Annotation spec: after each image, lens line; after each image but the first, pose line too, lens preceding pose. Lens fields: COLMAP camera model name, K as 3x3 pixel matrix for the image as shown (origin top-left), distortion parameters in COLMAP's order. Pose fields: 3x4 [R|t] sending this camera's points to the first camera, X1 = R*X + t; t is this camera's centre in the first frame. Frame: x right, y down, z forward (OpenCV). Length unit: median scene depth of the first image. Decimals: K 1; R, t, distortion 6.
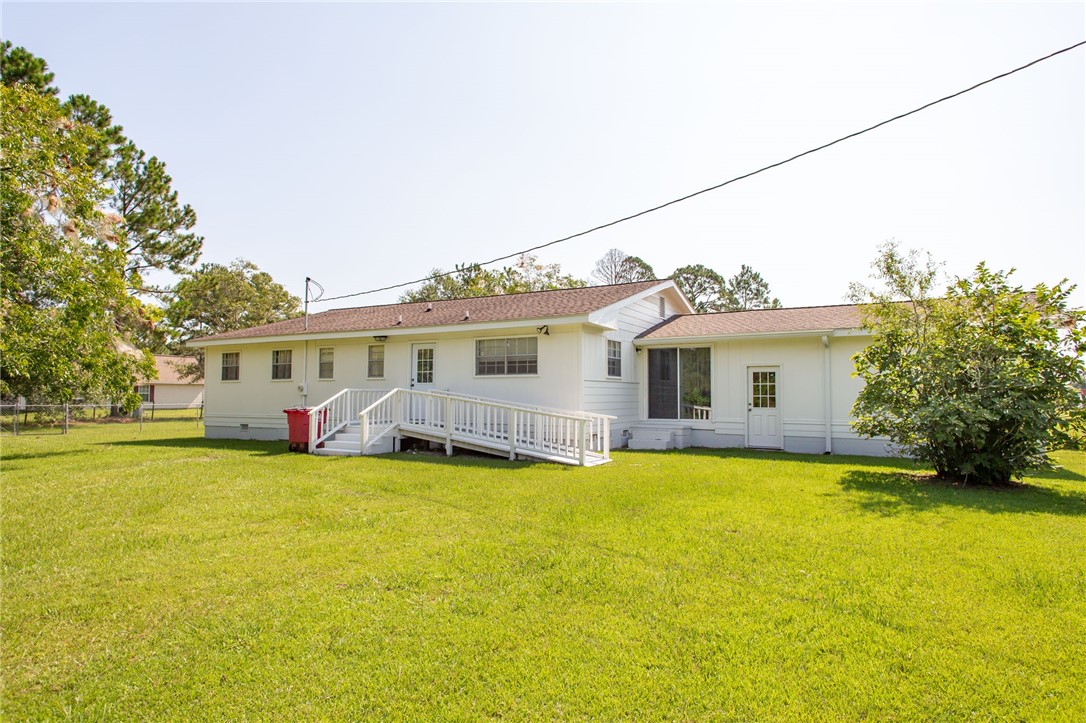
lens RADIAL K [[609.3, 0, 540.2], [0, 609.3, 348.3], [0, 0, 1]] dist [0.003908, 0.001041]
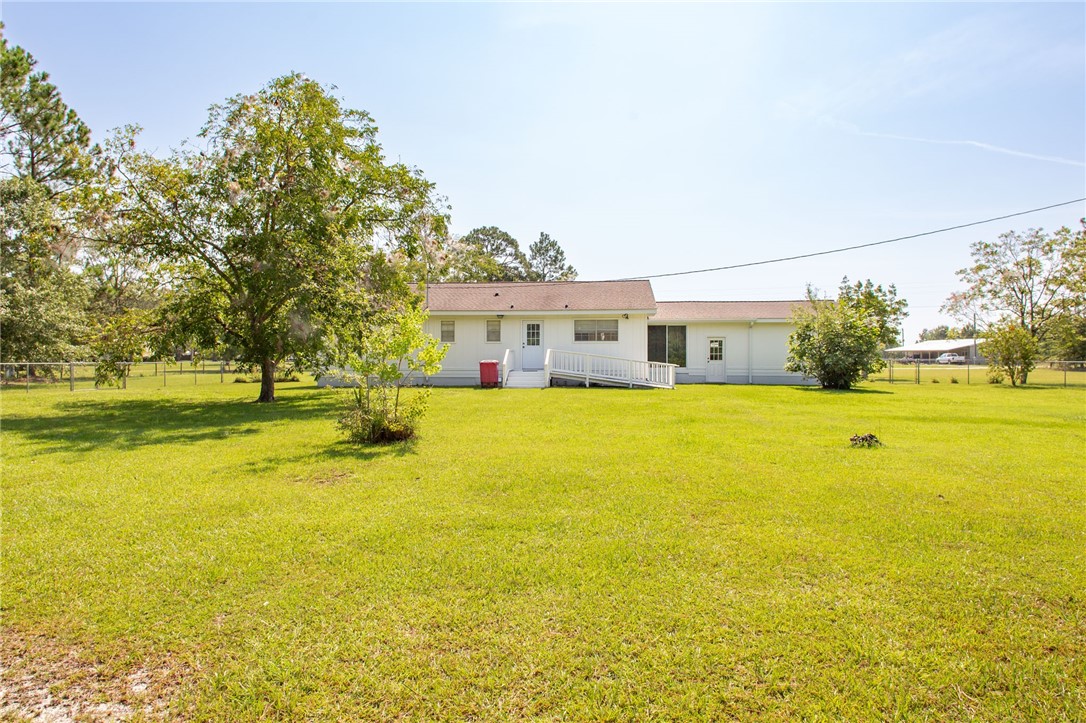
lens RADIAL K [[609.3, 0, 540.2], [0, 609.3, 348.3], [0, 0, 1]] dist [0.003908, 0.001041]
pose [[0.940804, 0.004515, 0.338921, -0.705008], [-0.028094, 0.997509, 0.064700, -0.038514], [-0.337784, -0.070392, 0.938588, -0.497414]]
